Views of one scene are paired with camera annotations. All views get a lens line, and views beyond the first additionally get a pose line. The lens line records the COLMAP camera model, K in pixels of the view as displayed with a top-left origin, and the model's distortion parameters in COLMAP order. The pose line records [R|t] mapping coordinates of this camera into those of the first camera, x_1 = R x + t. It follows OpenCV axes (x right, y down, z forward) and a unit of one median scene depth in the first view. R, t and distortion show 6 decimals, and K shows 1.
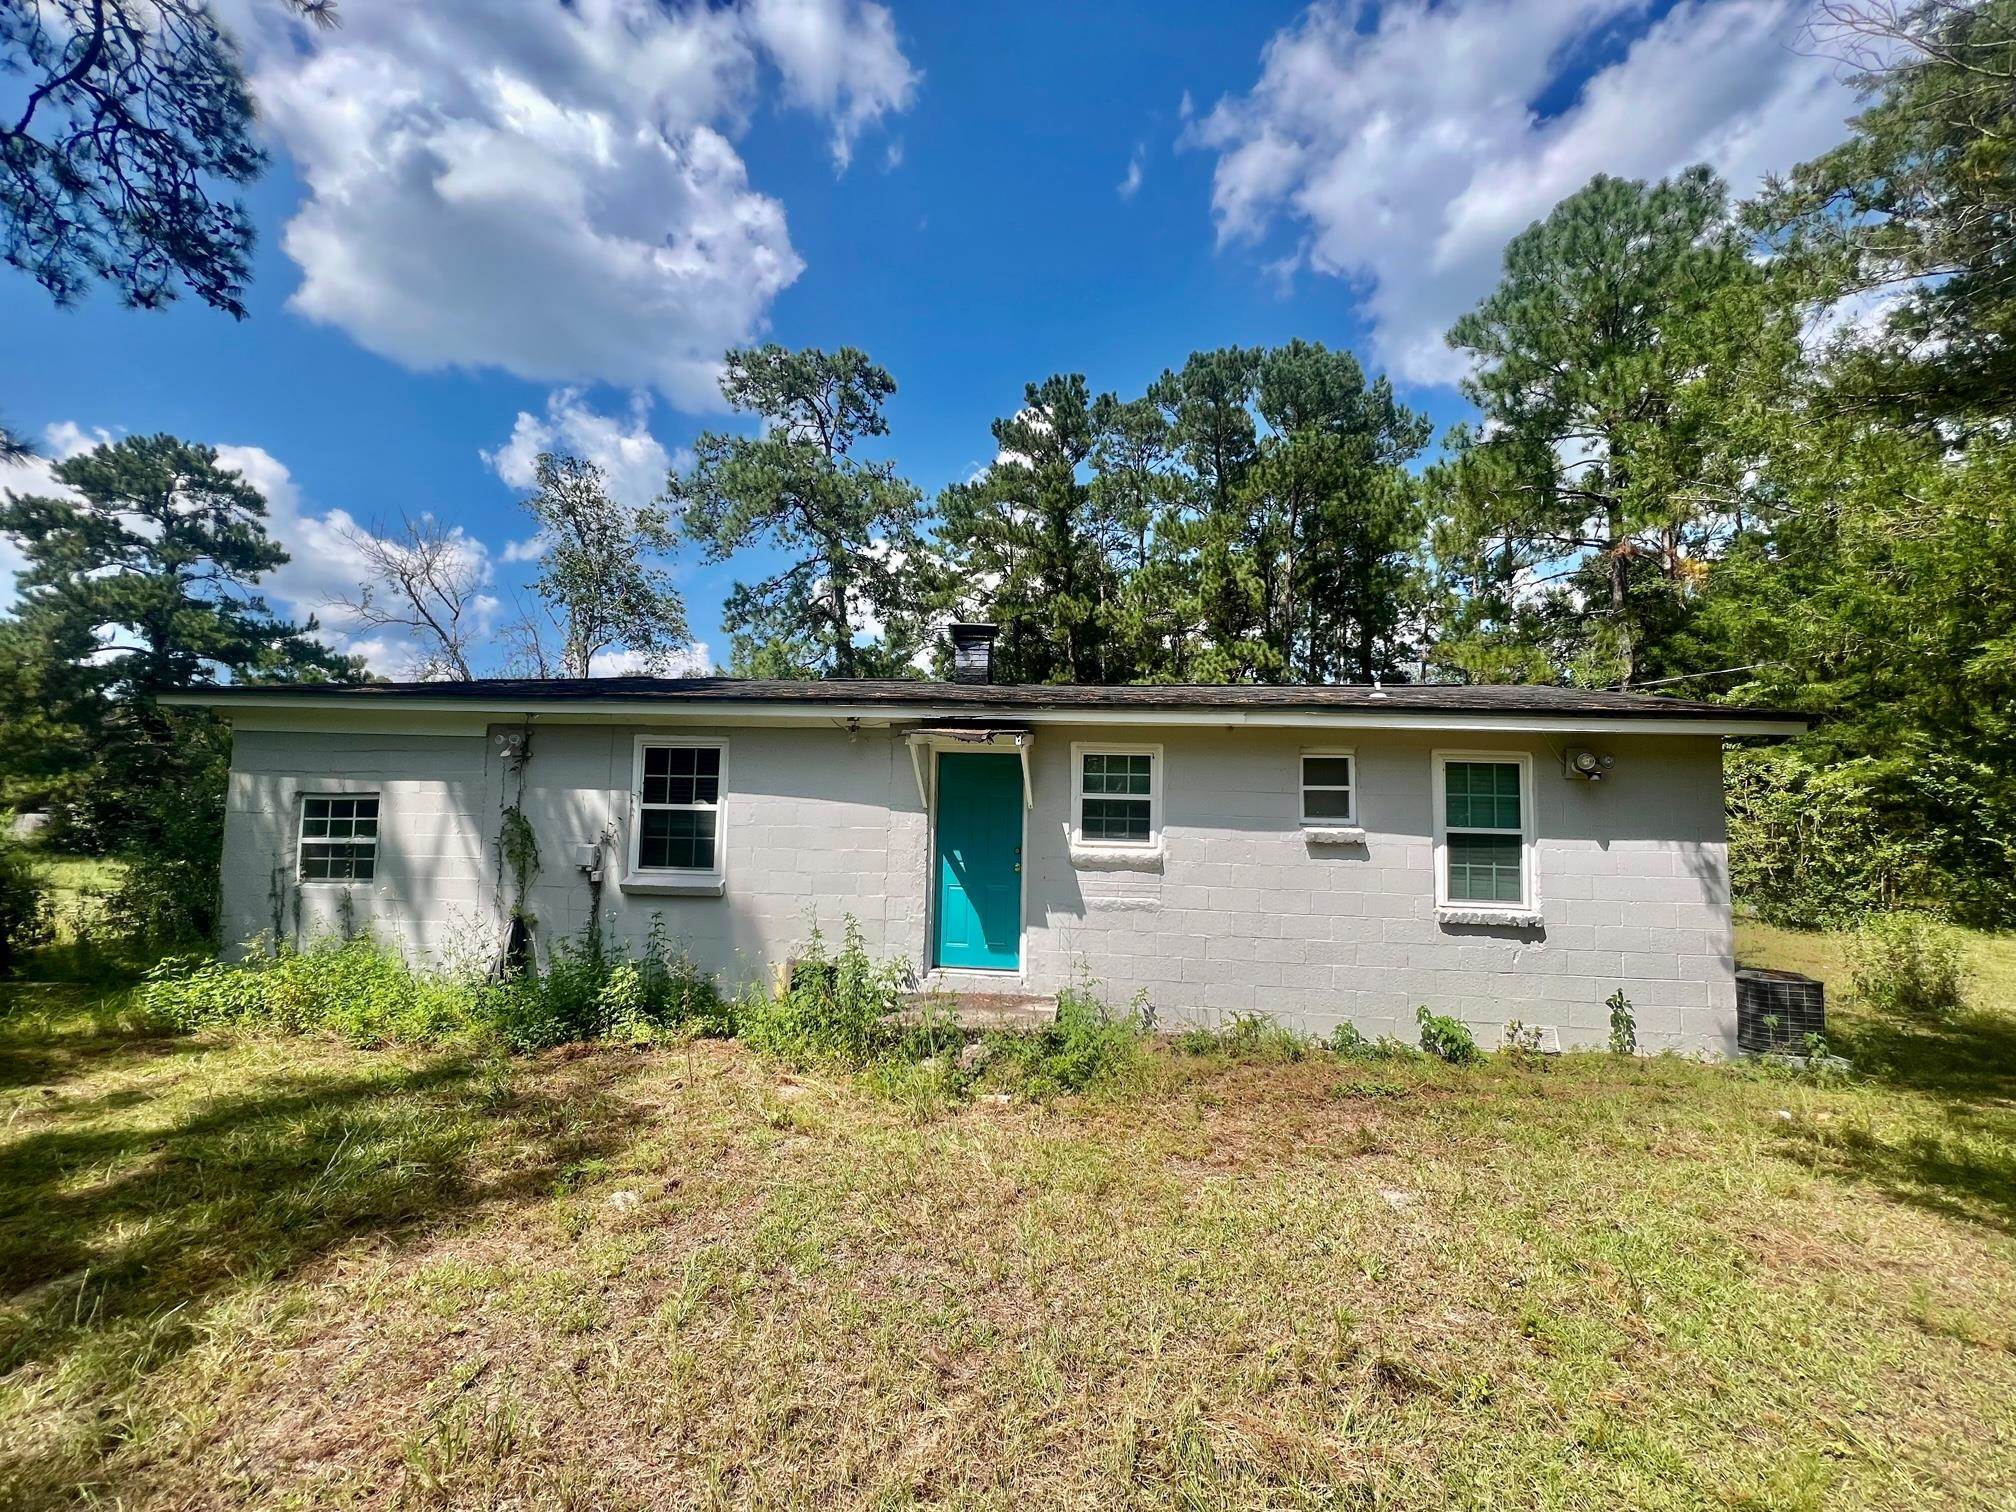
lens RADIAL K [[816.2, 0, 1008.0], [0, 816.2, 756.0], [0, 0, 1]] dist [-0.000486, -0.000014]
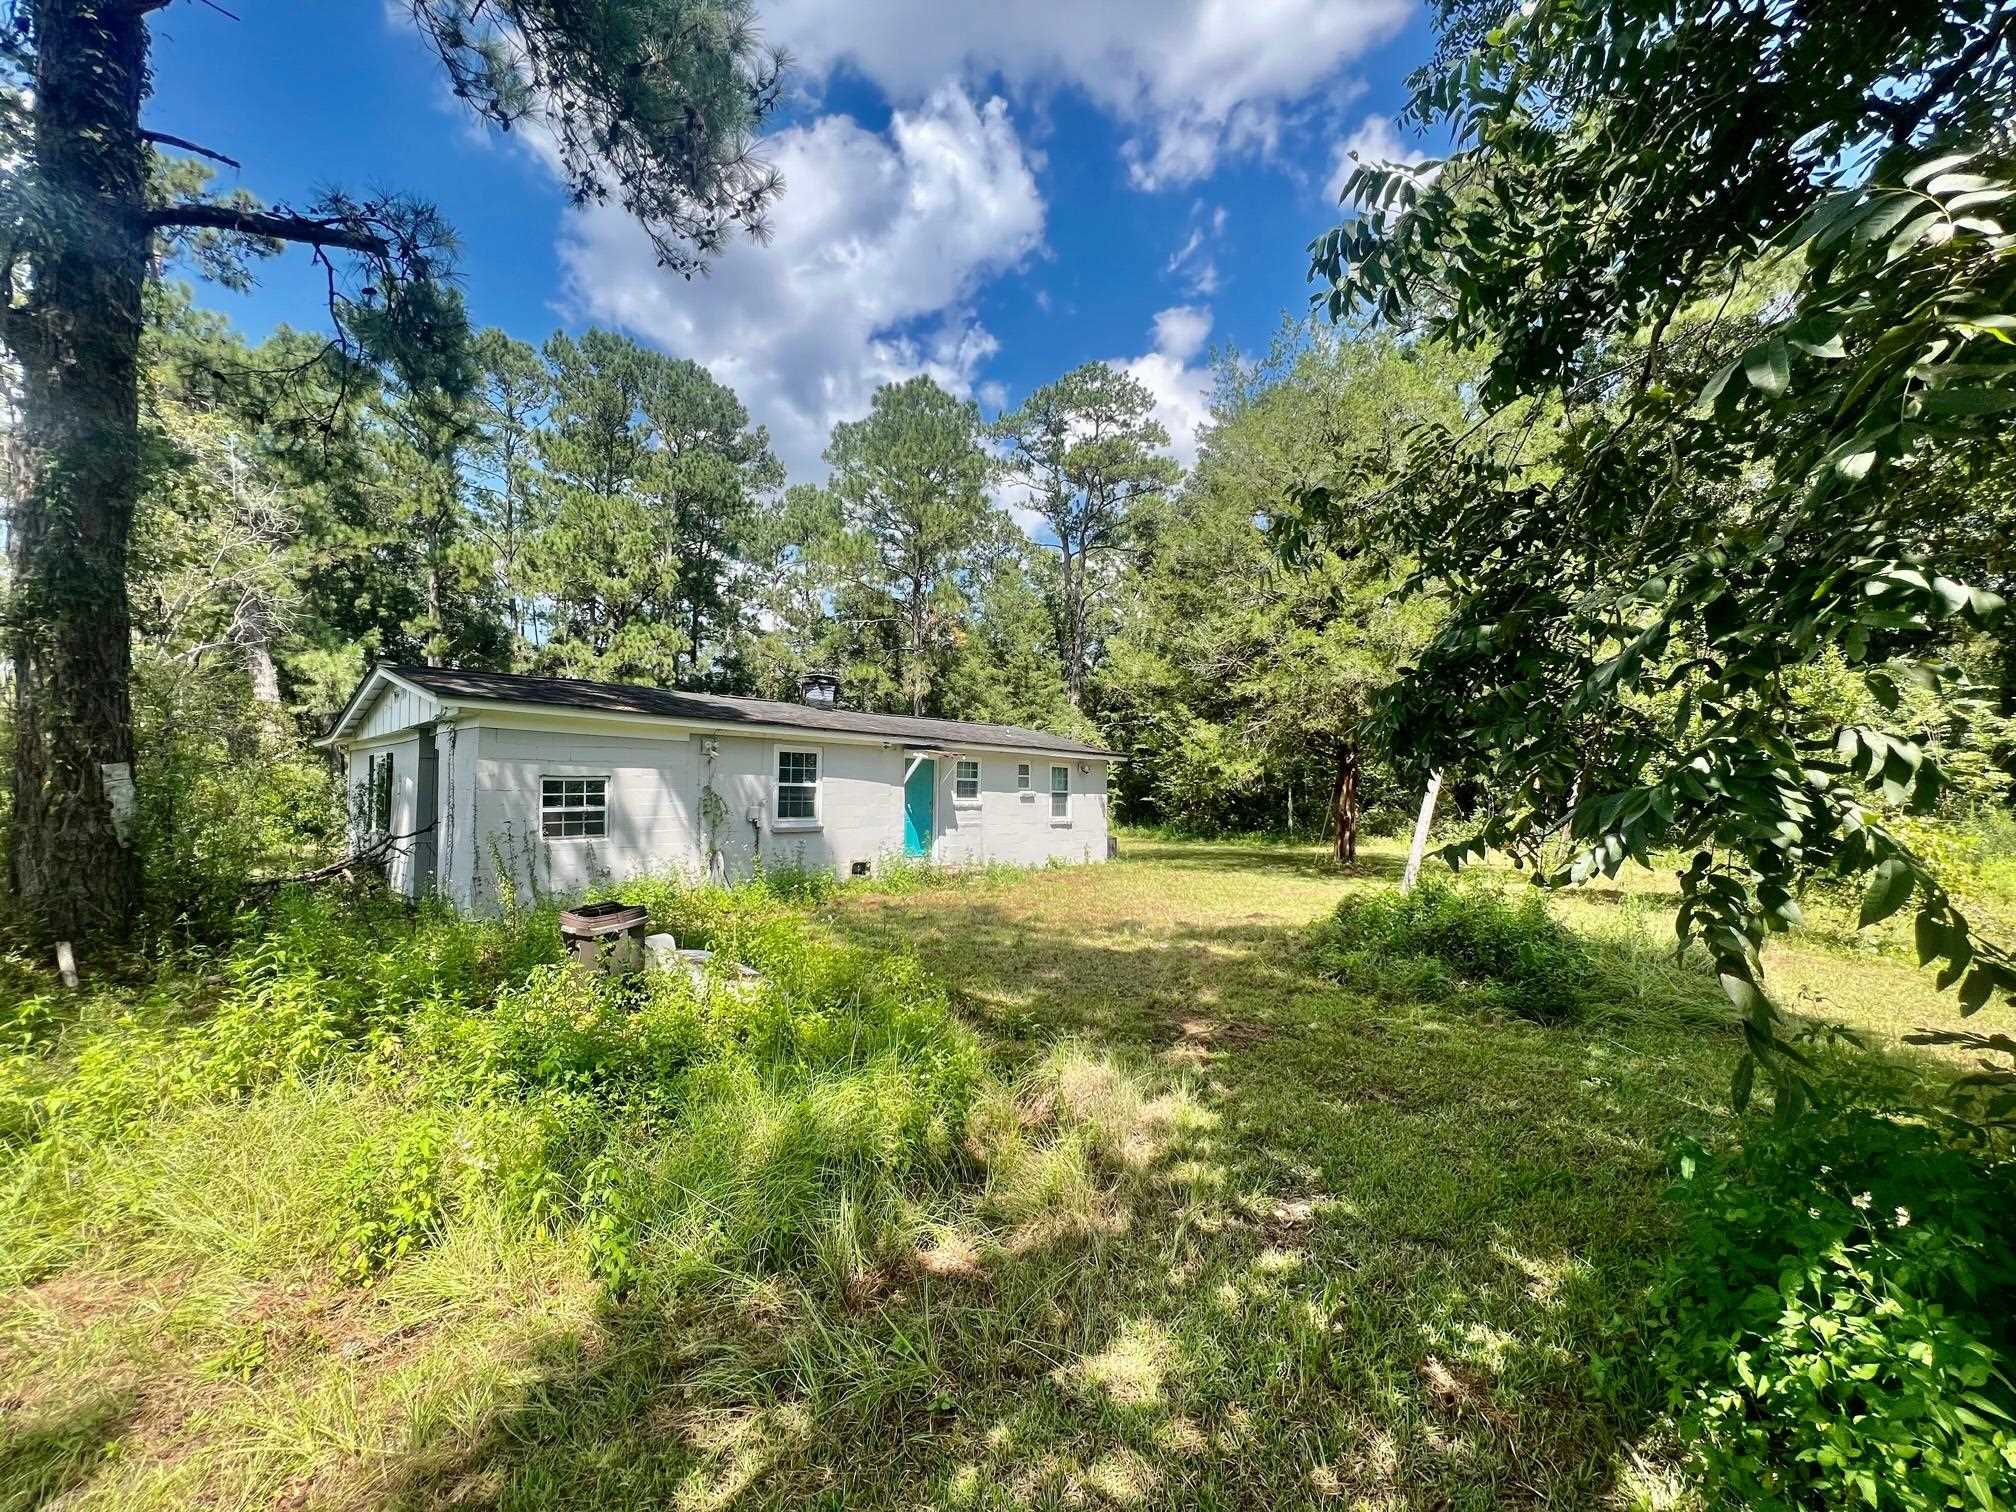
lens RADIAL K [[816.2, 0, 1008.0], [0, 816.2, 756.0], [0, 0, 1]] dist [-0.000486, -0.000014]
pose [[0.594525, 0.019202, 0.803848, -1.591952], [-0.073084, 0.996867, 0.030240, -0.091961], [-0.800749, -0.076727, 0.594065, -0.467192]]
